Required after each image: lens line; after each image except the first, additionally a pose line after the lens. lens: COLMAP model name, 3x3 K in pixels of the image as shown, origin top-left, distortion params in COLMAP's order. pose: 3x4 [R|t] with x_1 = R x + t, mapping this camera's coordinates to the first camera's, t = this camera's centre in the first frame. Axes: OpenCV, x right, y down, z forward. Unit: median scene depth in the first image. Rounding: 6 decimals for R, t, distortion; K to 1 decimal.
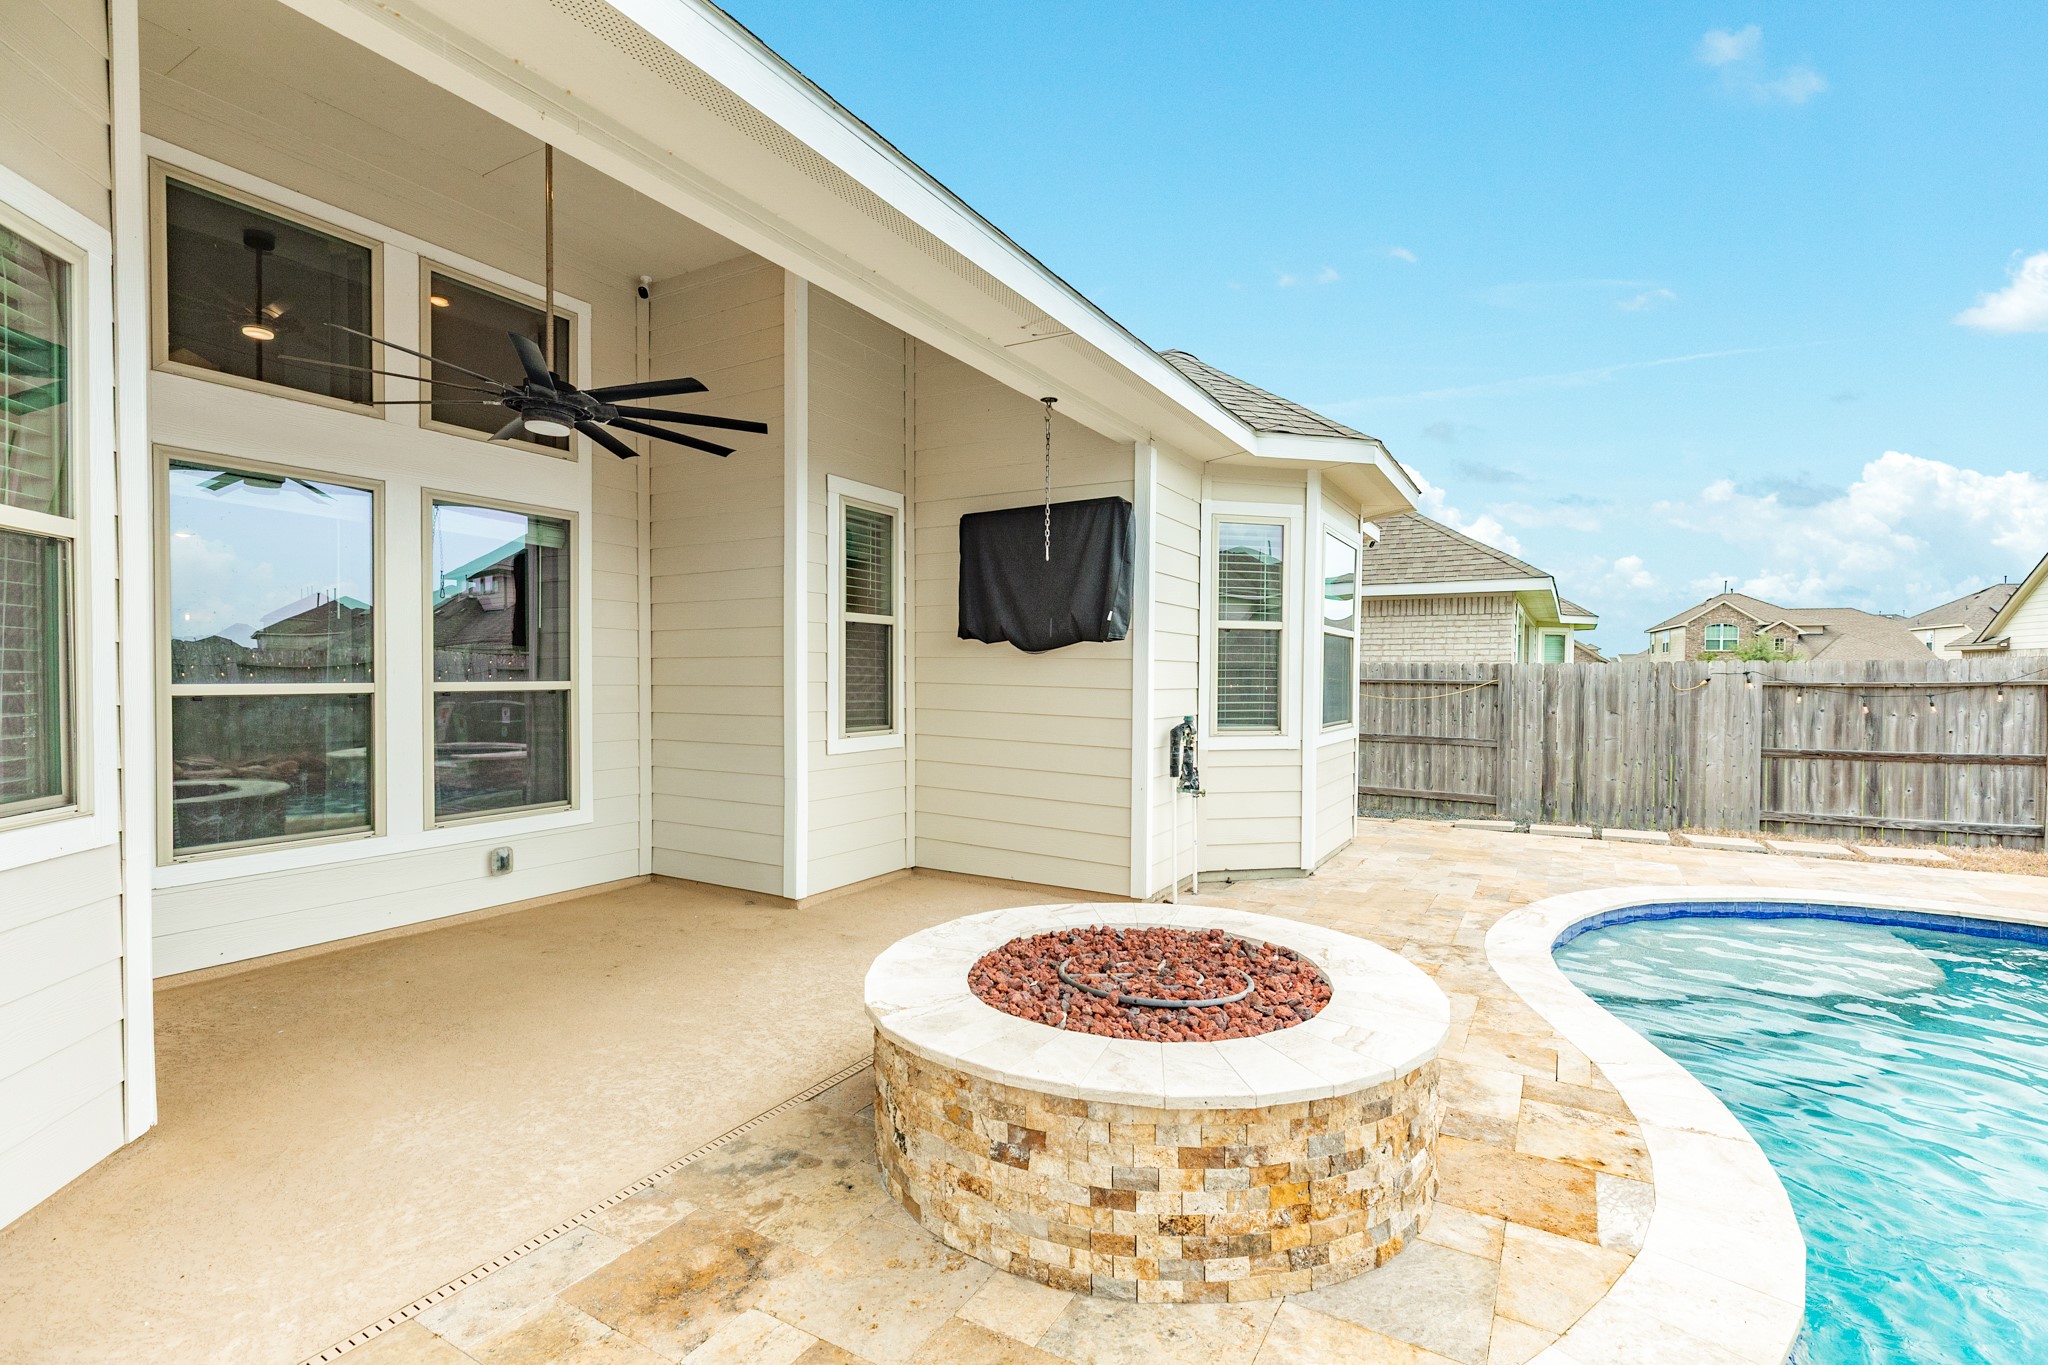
lens RADIAL K [[935.9, 0, 1025.6], [0, 935.9, 687.8], [0, 0, 1]] dist [0.005864, 0.000377]
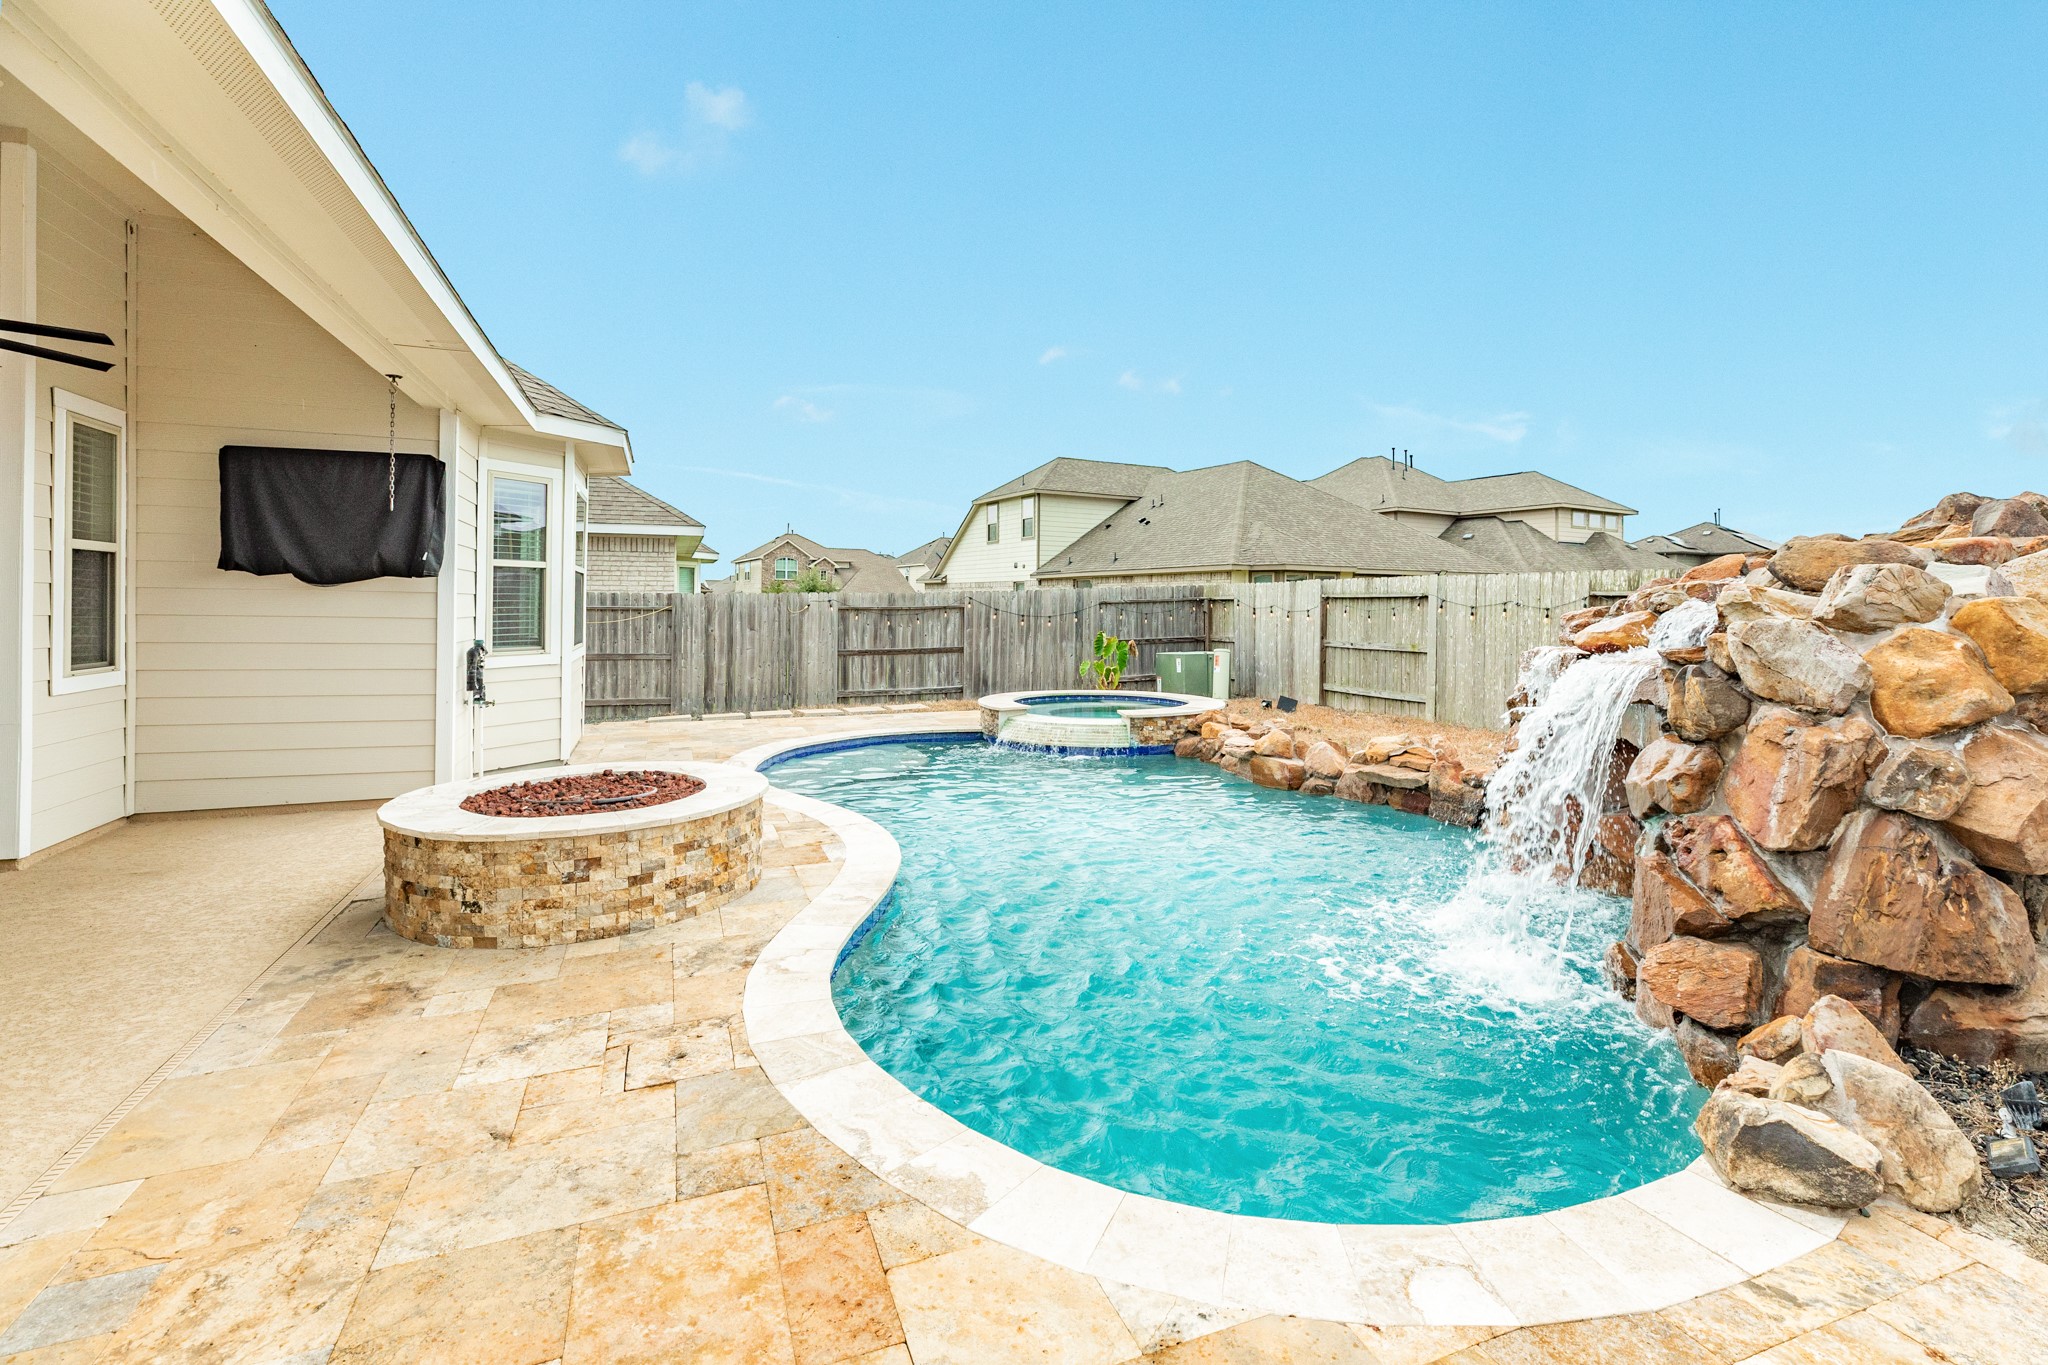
lens RADIAL K [[935.9, 0, 1056.5], [0, 935.9, 605.3], [0, 0, 1]] dist [0.005864, 0.000377]
pose [[0.601885, -0.005468, 0.798564, -0.311925], [0.010406, 0.999945, -0.000996, -0.004418], [-0.798515, 0.008909, 0.601909, -0.287501]]
